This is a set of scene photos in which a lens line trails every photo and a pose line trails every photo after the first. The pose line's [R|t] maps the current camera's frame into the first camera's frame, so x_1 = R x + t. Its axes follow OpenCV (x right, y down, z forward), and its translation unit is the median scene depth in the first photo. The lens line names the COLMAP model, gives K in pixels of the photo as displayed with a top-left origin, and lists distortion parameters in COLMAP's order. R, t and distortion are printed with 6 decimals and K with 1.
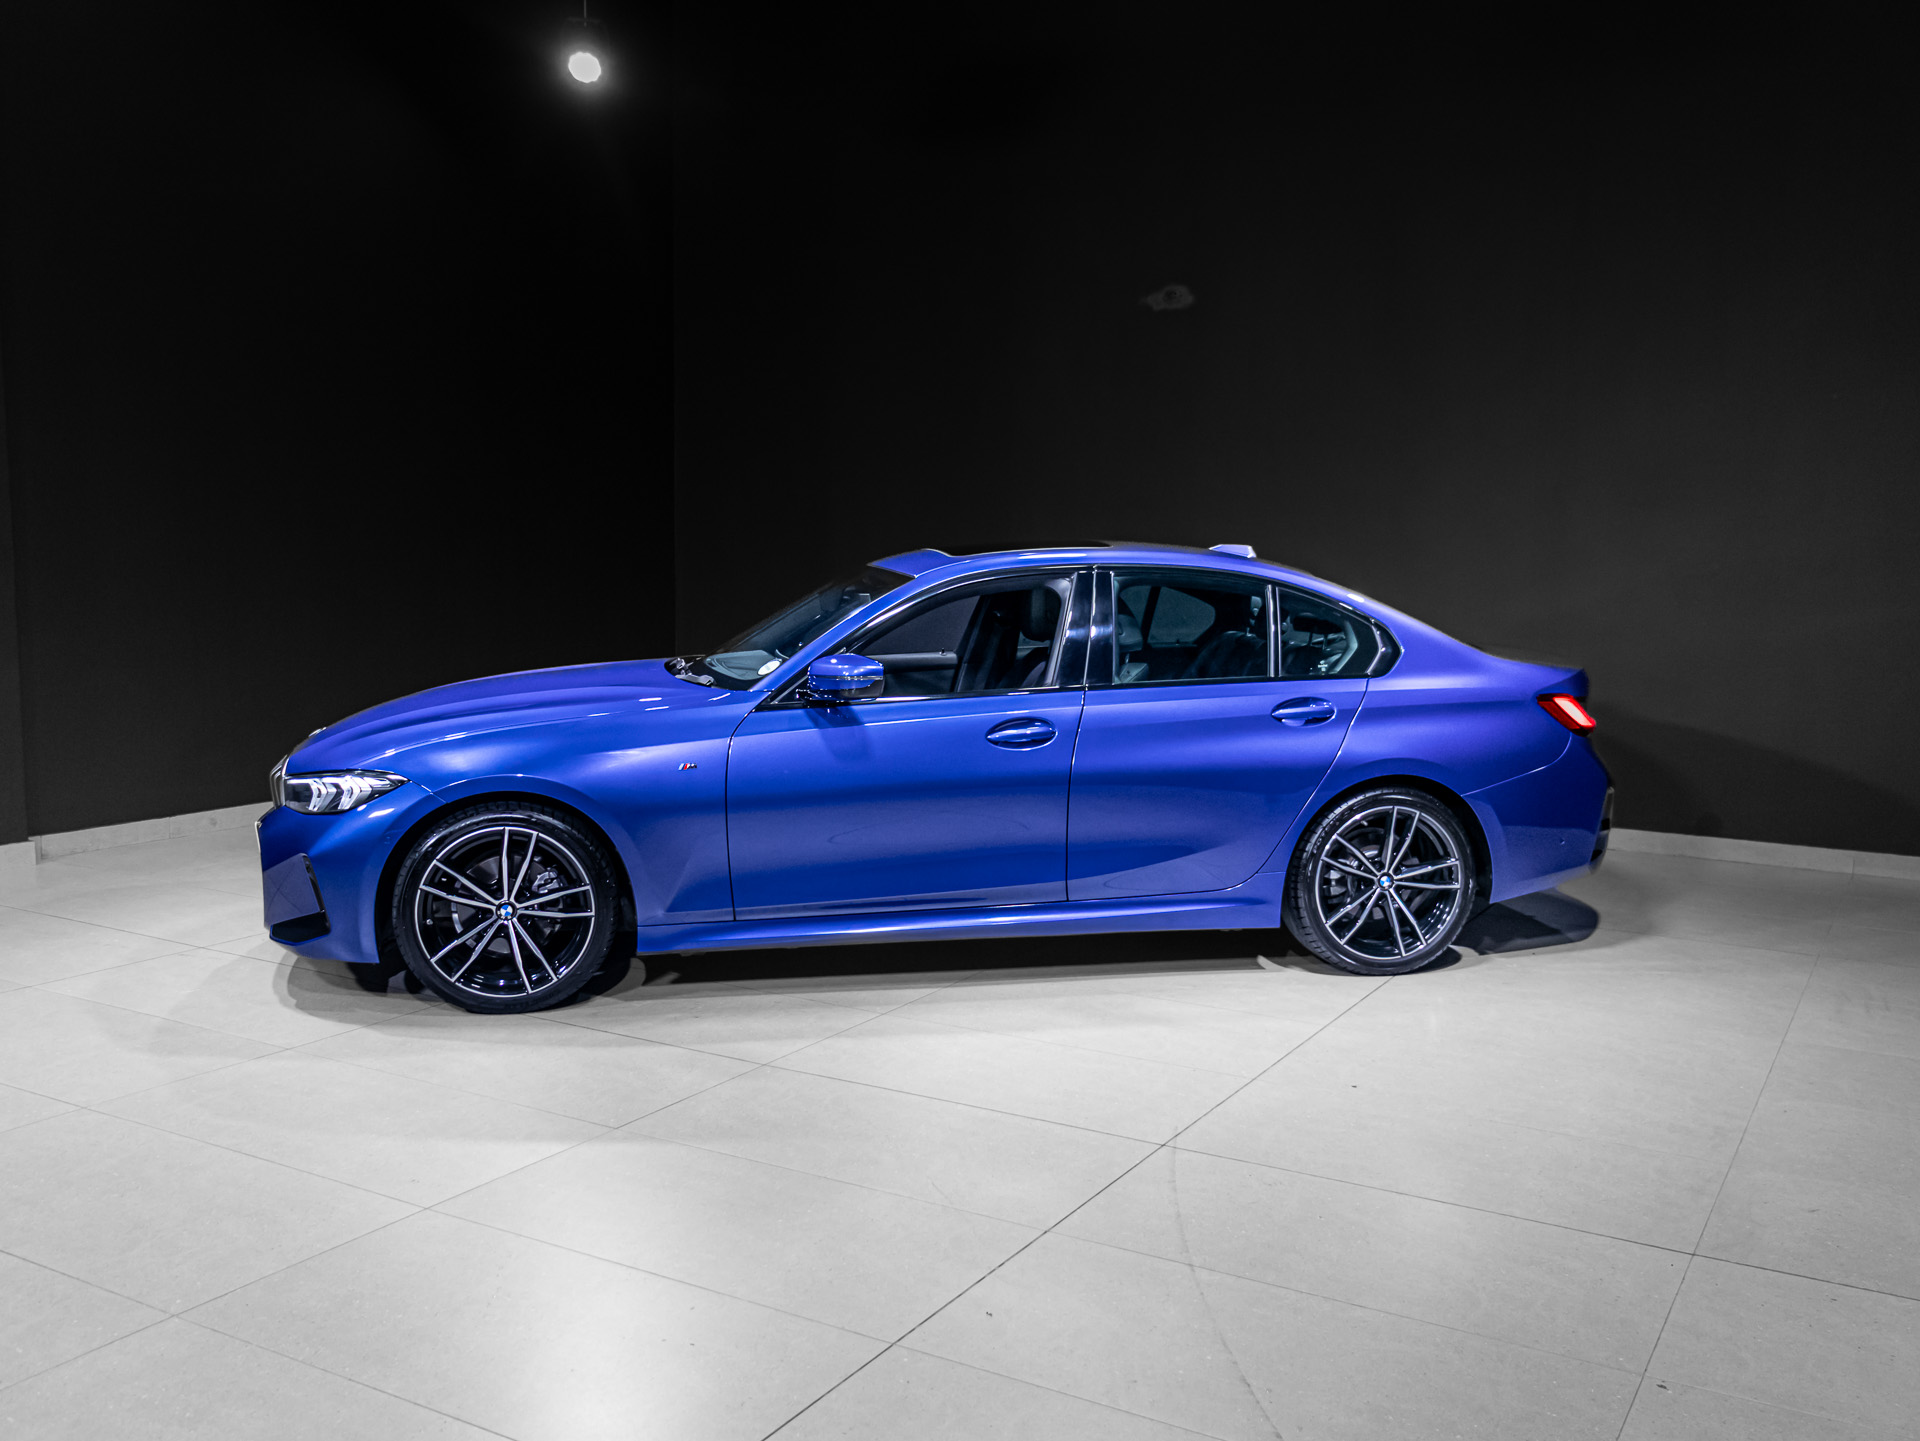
lens RADIAL K [[1743.3, 0, 985.4], [0, 1743.3, 726.8], [0, 0, 1]] dist [0.006621, 0.000000]
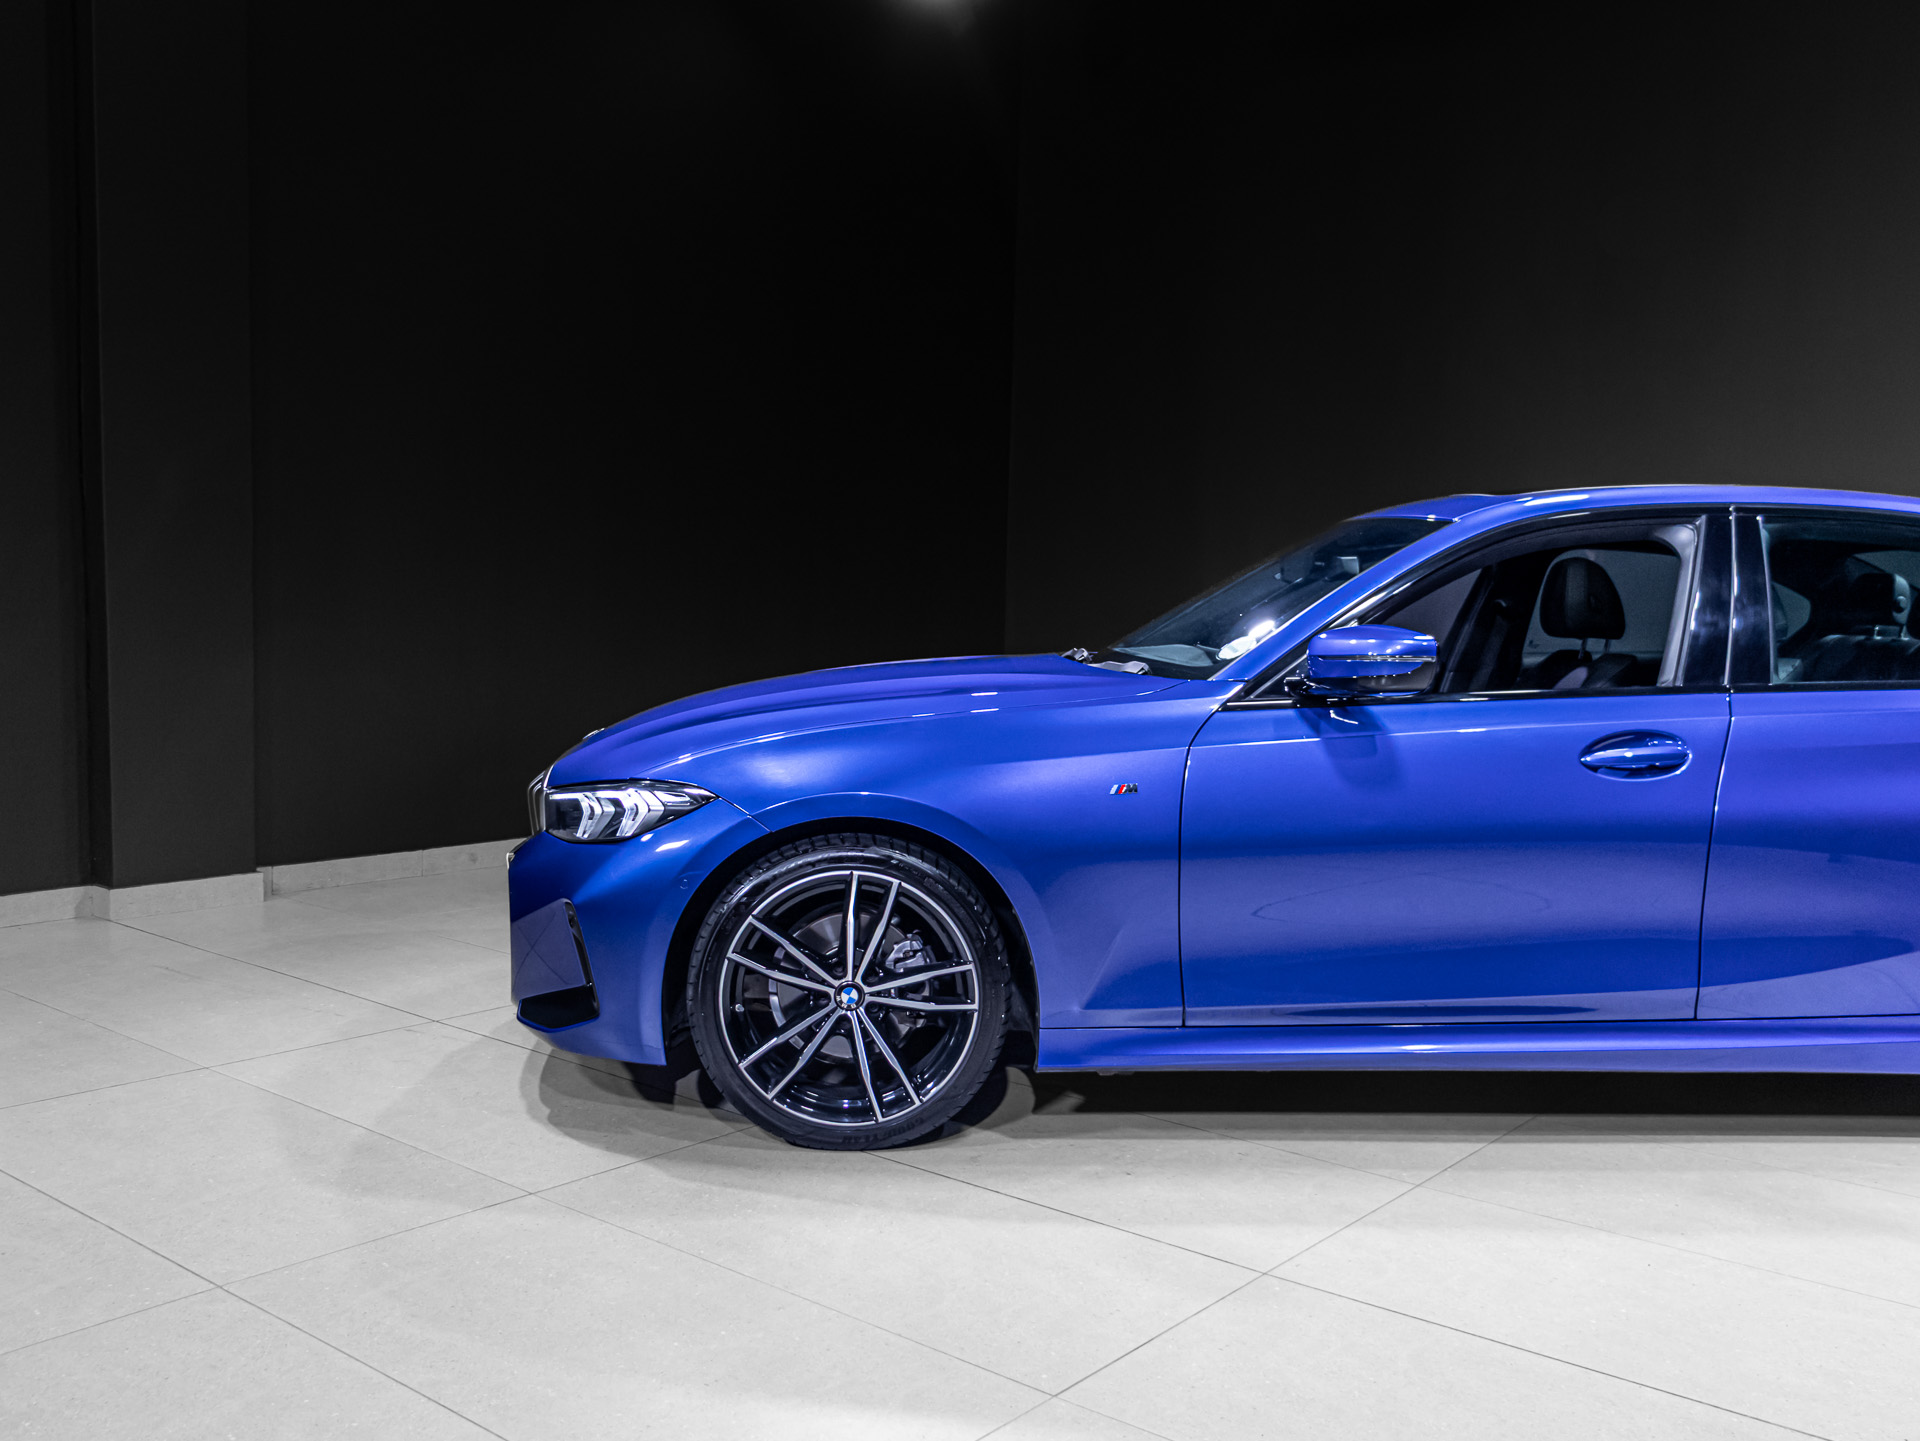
lens RADIAL K [[1743.3, 0, 959.7], [0, 1743.3, 732.2], [0, 0, 1]] dist [0.006621, 0.000000]
pose [[0.986311, 0.022507, -0.163353, -0.124645], [-0.028426, 0.999018, -0.033991, 0.025342], [0.162427, 0.038169, 0.985982, 0.338859]]
